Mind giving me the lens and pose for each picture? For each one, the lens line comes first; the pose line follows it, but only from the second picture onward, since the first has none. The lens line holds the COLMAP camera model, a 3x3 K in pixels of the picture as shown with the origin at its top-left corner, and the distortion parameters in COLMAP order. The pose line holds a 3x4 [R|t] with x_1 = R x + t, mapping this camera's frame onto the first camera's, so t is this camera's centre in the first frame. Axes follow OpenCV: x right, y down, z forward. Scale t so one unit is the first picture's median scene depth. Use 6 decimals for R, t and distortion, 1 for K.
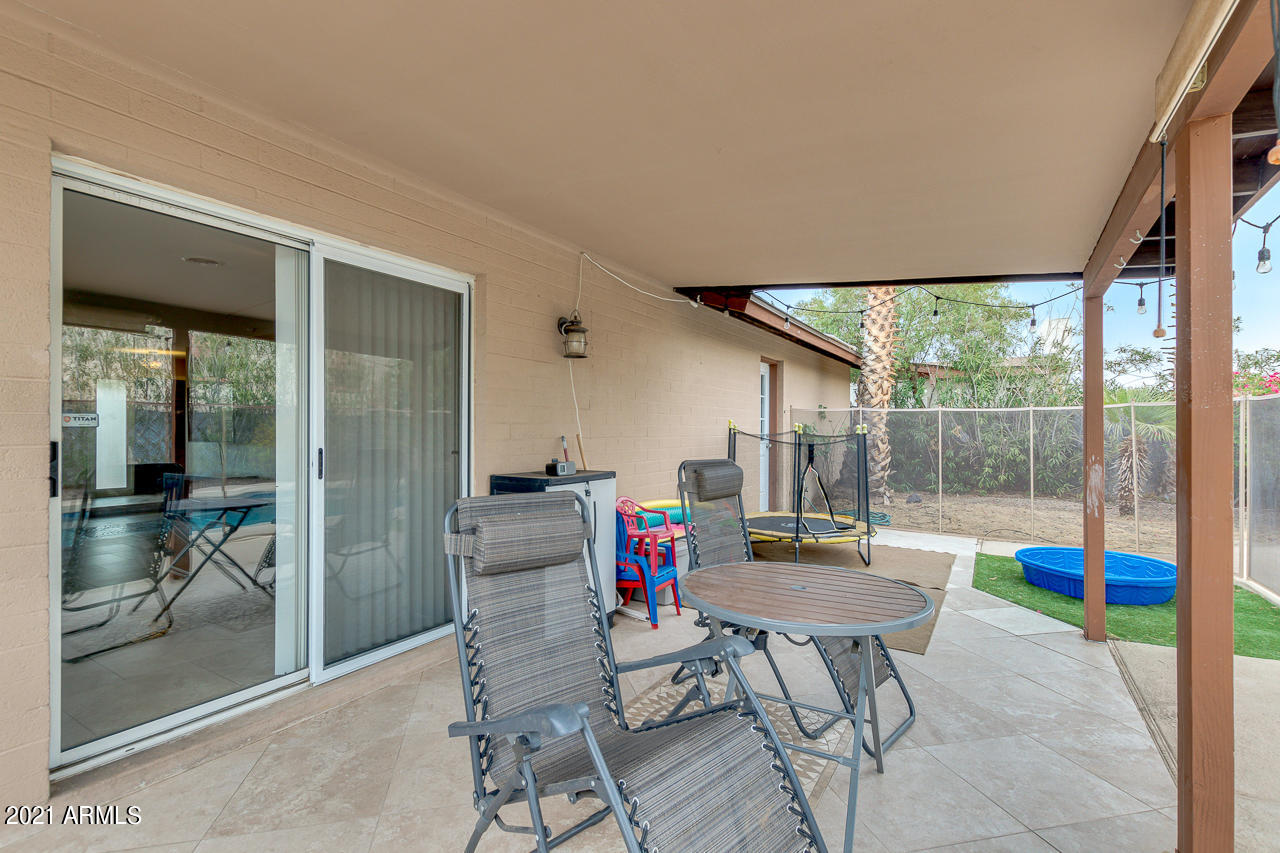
lens RADIAL K [[605.2, 0, 639.9], [0, 605.2, 427.4], [0, 0, 1]] dist [0.001065, 0.000686]
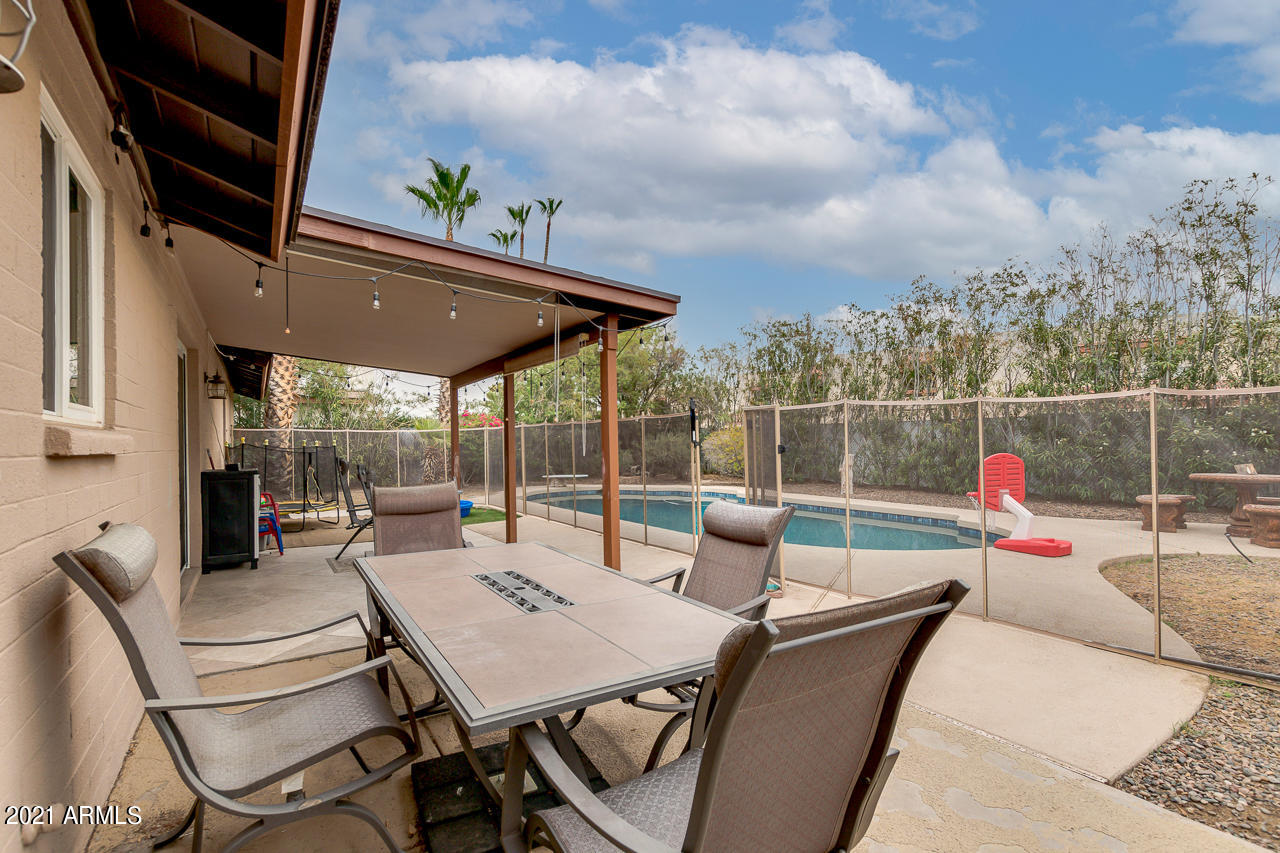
lens RADIAL K [[594.2, 0, 636.3], [0, 594.2, 440.5], [0, 0, 1]] dist [0.001902, 0.000100]
pose [[0.444323, -0.005791, 0.895848, -0.441989], [0.010385, 0.999945, 0.001313, 0.001587], [-0.895807, 0.008720, 0.444358, -0.285098]]
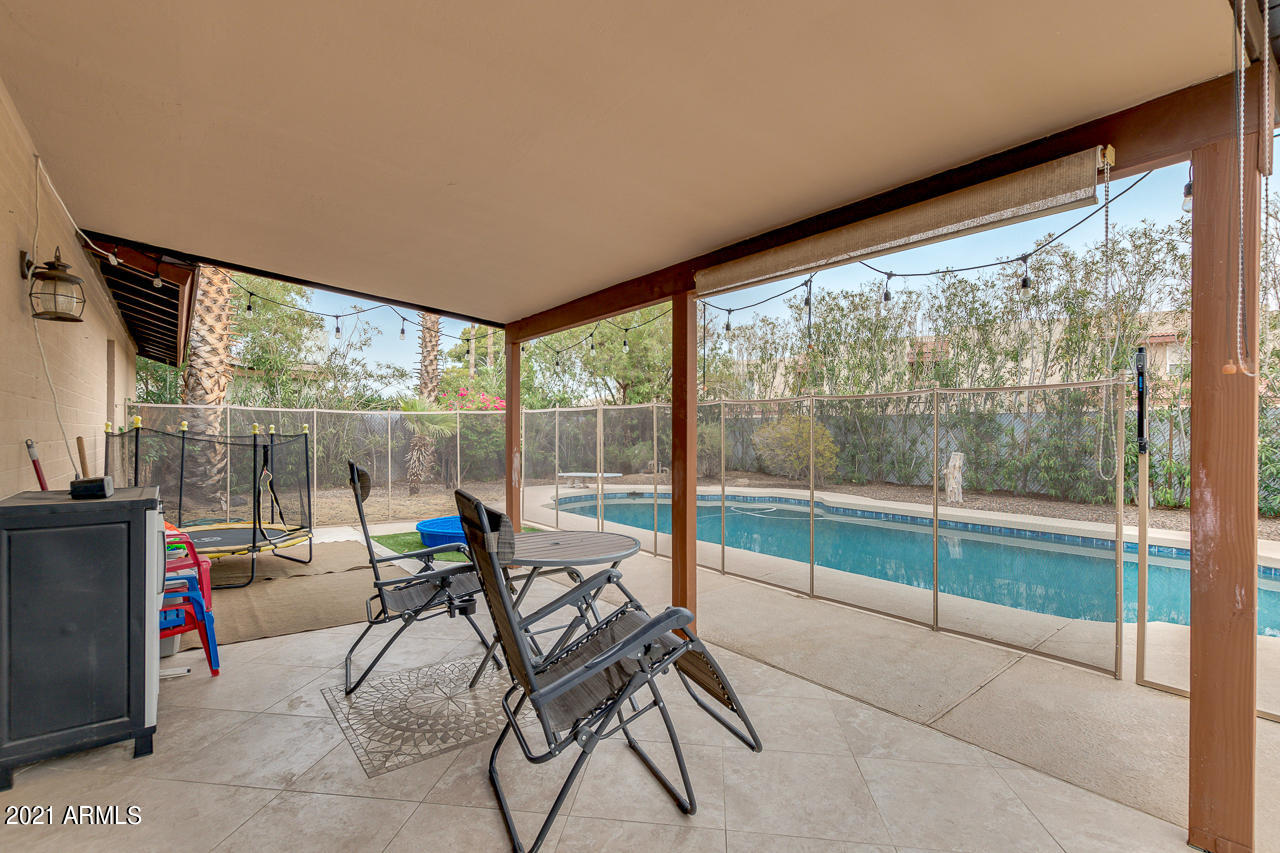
lens RADIAL K [[596.7, 0, 640.5], [0, 596.7, 432.6], [0, 0, 1]] dist [0.002080, 0.000218]
pose [[0.358520, -0.002045, 0.933520, -0.215682], [-0.006800, 0.999965, 0.004803, 0.000397], [-0.933497, -0.008070, 0.358494, 0.078254]]
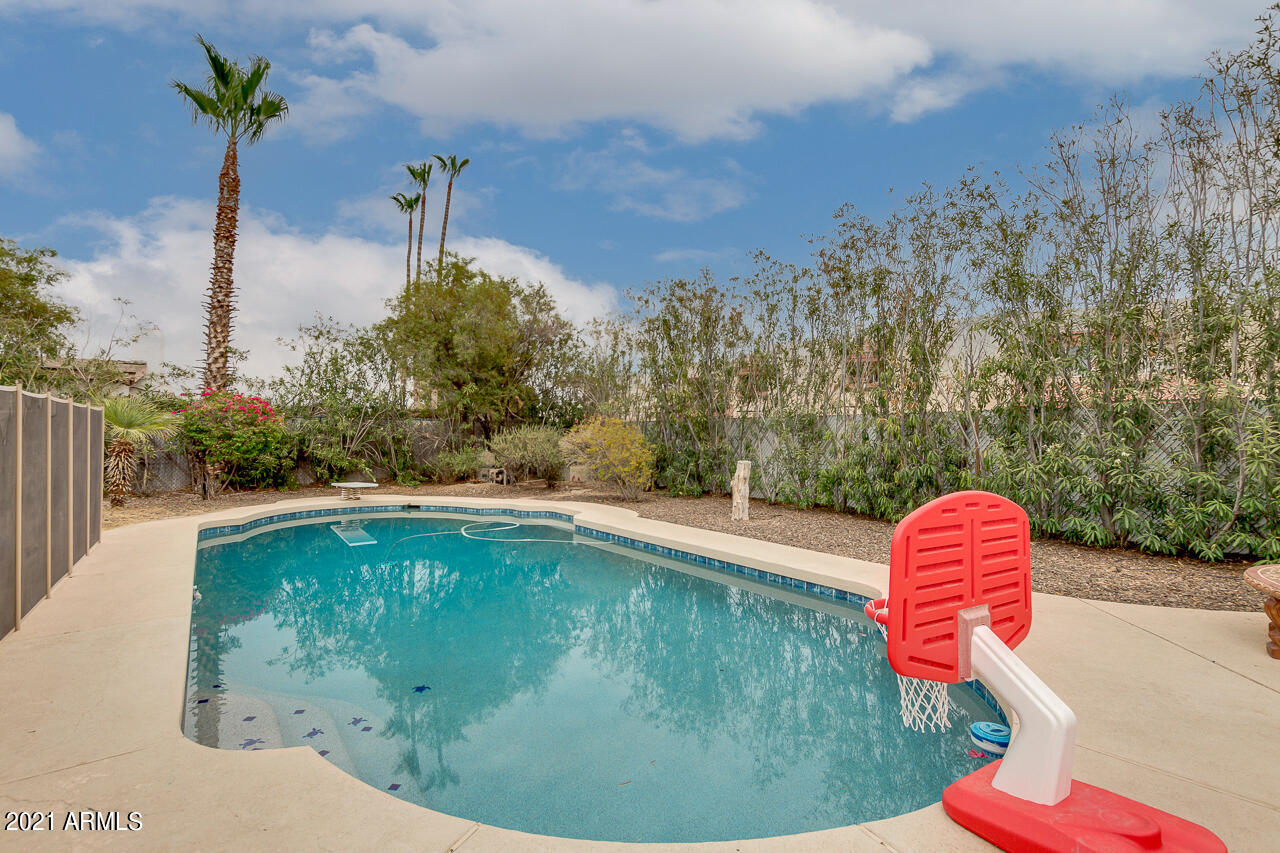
lens RADIAL K [[595.8, 0, 637.0], [0, 595.8, 422.1], [0, 0, 1]] dist [0.001037, 0.000211]
pose [[0.393004, 0.026925, 0.919142, 0.141796], [-0.007752, 0.999633, -0.025969, 0.004611], [-0.919504, 0.003080, 0.393069, -0.335924]]
